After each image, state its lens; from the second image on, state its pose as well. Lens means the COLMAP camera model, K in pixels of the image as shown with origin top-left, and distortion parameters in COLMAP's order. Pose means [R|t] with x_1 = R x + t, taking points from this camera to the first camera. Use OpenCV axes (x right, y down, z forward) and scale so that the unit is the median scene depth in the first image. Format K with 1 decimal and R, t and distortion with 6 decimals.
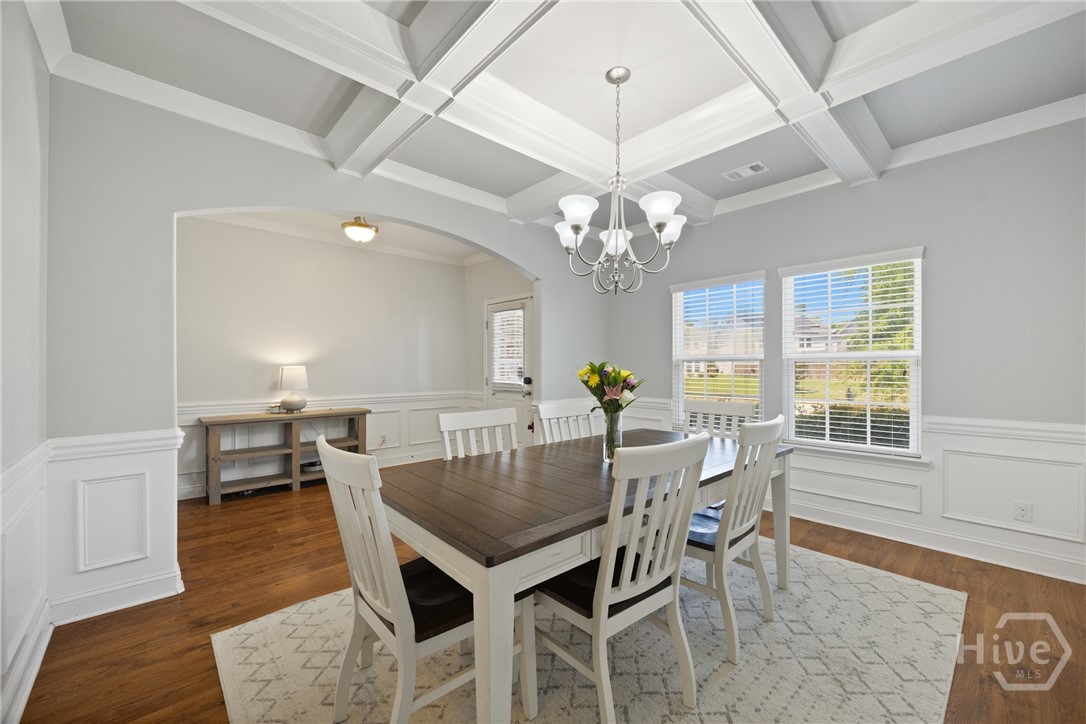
lens RADIAL K [[423.0, 0, 544.4], [0, 423.0, 365.2], [0, 0, 1]] dist [-0.003451, 0.000089]
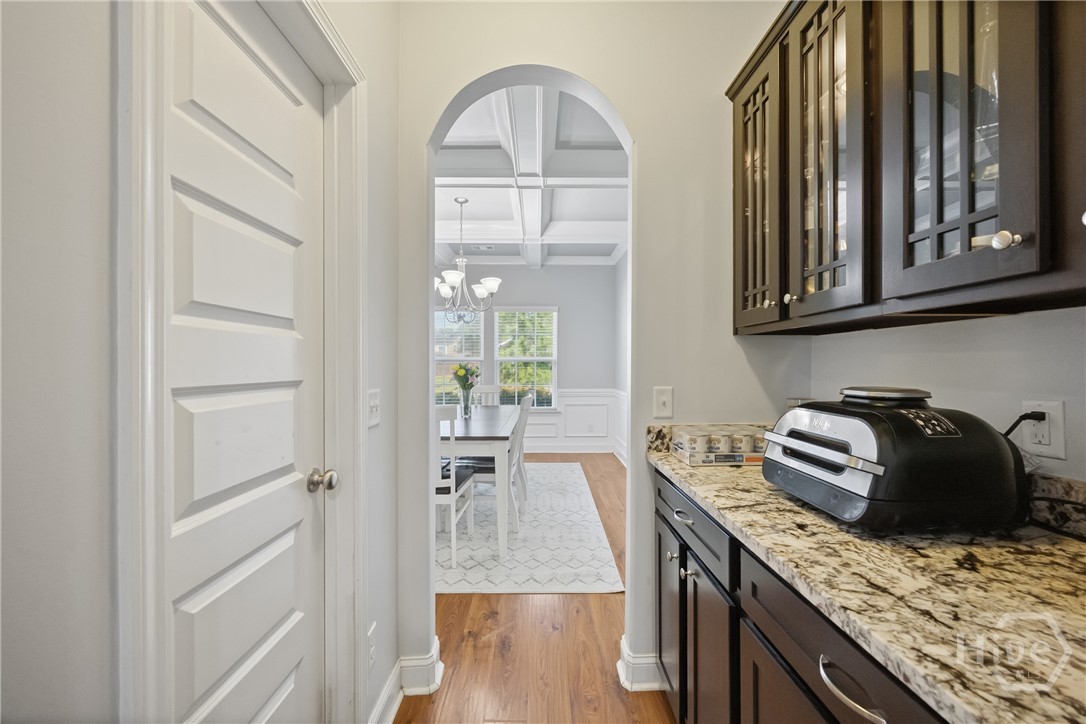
lens RADIAL K [[423.0, 0, 543.2], [0, 423.0, 364.4], [0, 0, 1]] dist [-0.003451, 0.000089]
pose [[0.675466, 0.003113, 0.737385, -0.980514], [-0.002901, 0.999995, -0.001564, 0.002831], [-0.737386, -0.001082, 0.675471, -0.500247]]
